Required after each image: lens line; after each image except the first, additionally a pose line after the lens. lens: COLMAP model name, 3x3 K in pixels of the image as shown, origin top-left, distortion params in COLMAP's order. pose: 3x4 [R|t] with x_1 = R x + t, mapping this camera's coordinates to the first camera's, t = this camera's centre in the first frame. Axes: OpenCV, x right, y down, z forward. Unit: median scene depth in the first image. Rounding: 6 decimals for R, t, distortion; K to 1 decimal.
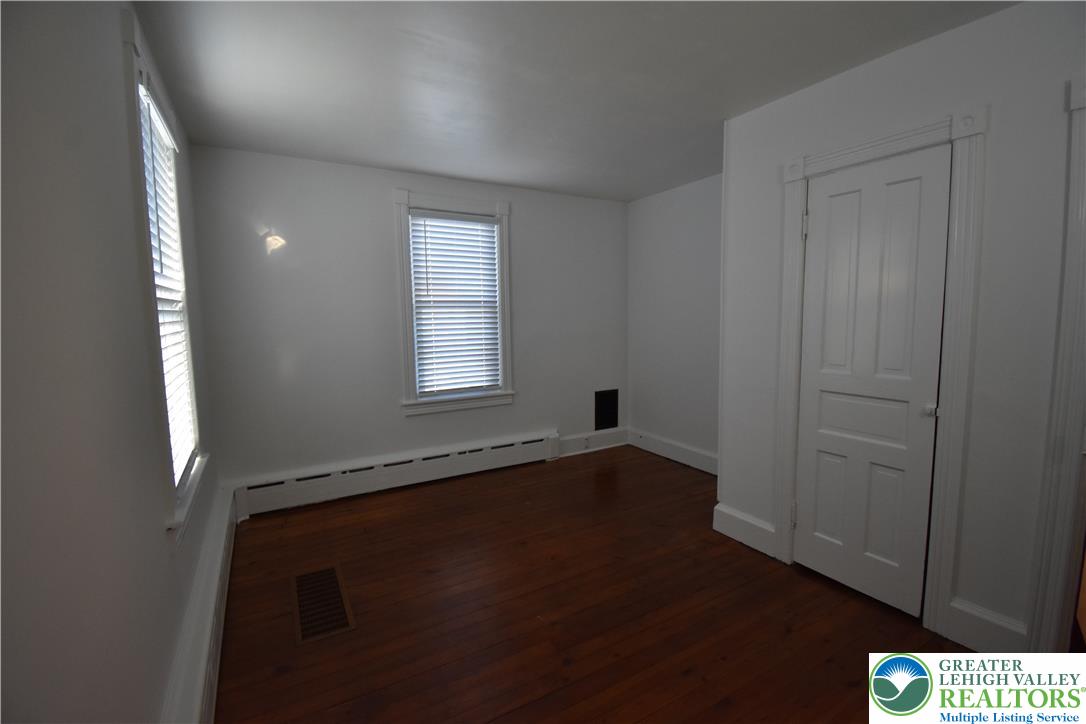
lens RADIAL K [[480.1, 0, 548.8], [0, 480.1, 364.1], [0, 0, 1]] dist [0.012595, -0.020896]
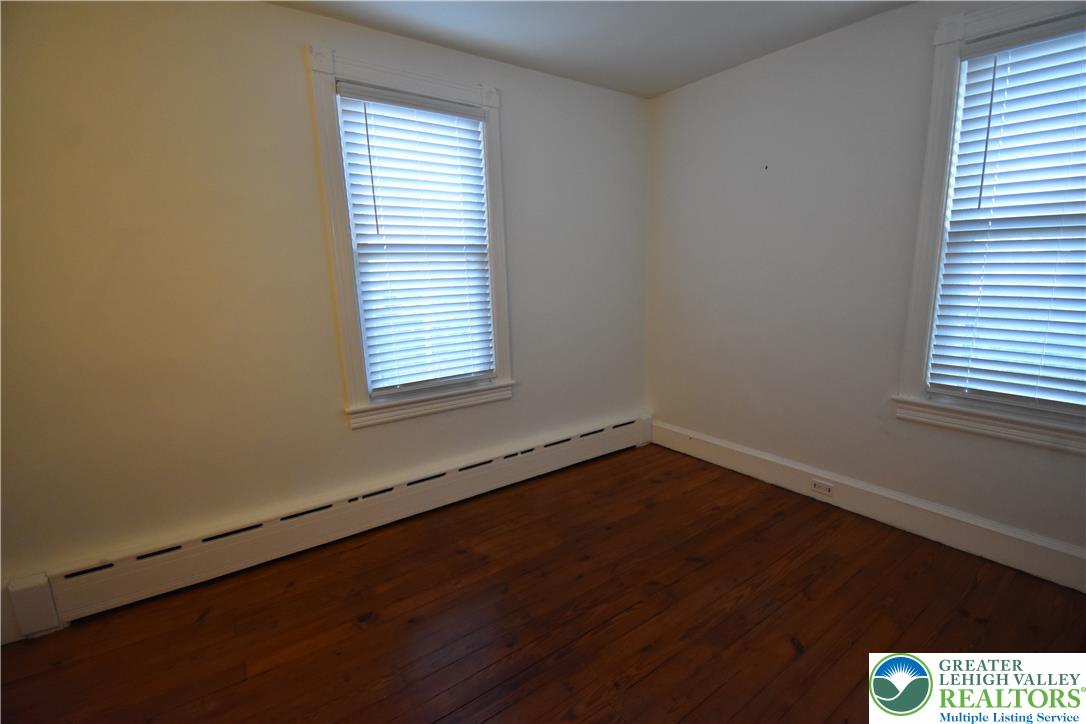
lens RADIAL K [[480.1, 0, 548.7], [0, 480.1, 366.4], [0, 0, 1]] dist [0.012595, -0.020896]
pose [[0.995888, -0.028004, 0.086152, -0.091953], [0.019506, 0.995000, 0.097947, -0.032005], [-0.088464, -0.095864, 0.991456, 0.358796]]
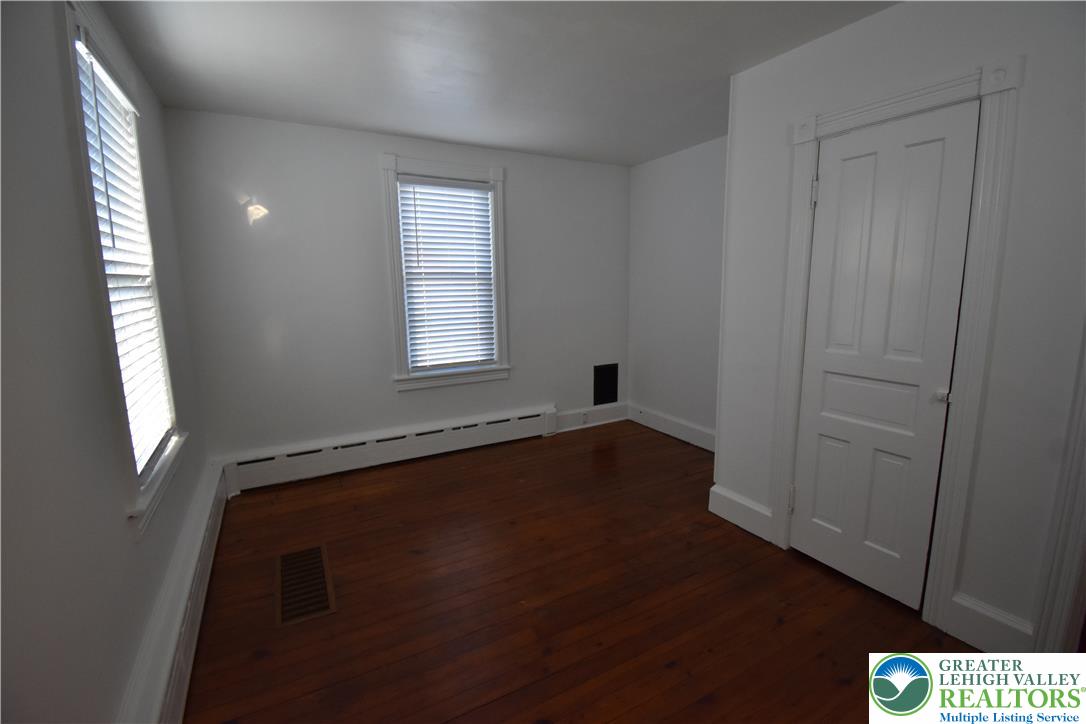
lens RADIAL K [[480.1, 0, 546.6], [0, 480.1, 363.8], [0, 0, 1]] dist [0.012595, -0.020896]
pose [[0.999768, 0.004263, -0.021121, 0.025981], [-0.002918, 0.997991, 0.063288, -0.010915], [0.021349, -0.063212, 0.997772, 0.032506]]
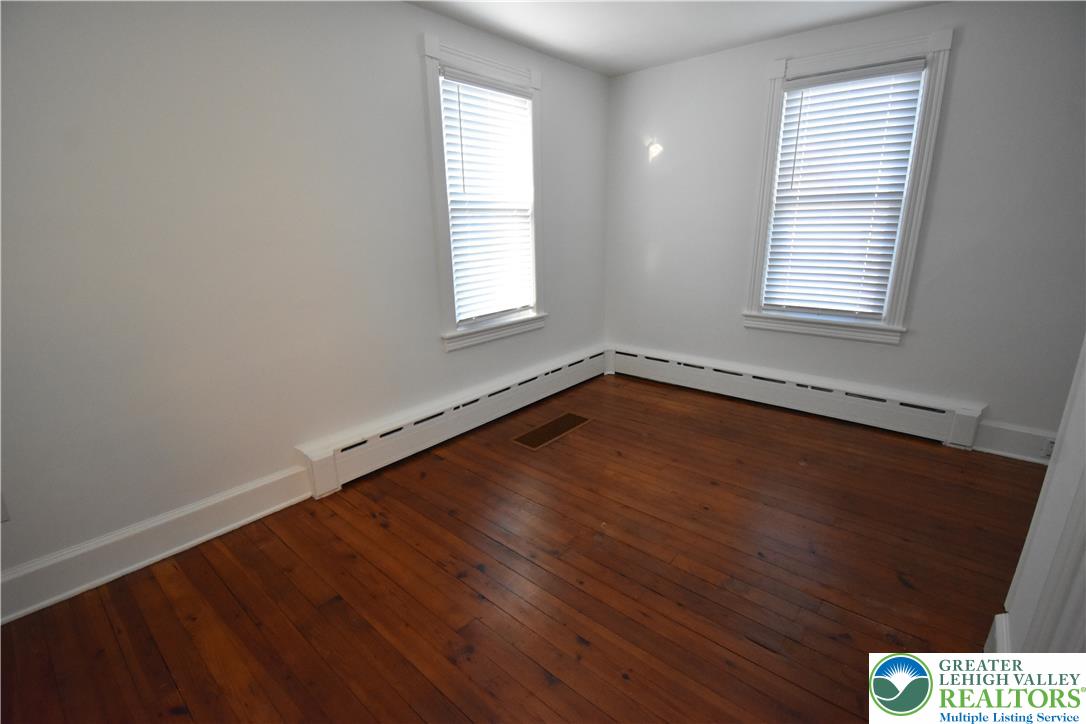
lens RADIAL K [[480.1, 0, 537.5], [0, 480.1, 363.2], [0, 0, 1]] dist [0.012595, -0.020896]
pose [[0.315015, 0.271872, -0.909314, 0.452224], [-0.081203, 0.962301, 0.259583, -0.034520], [0.945606, -0.007933, 0.325216, 0.311509]]
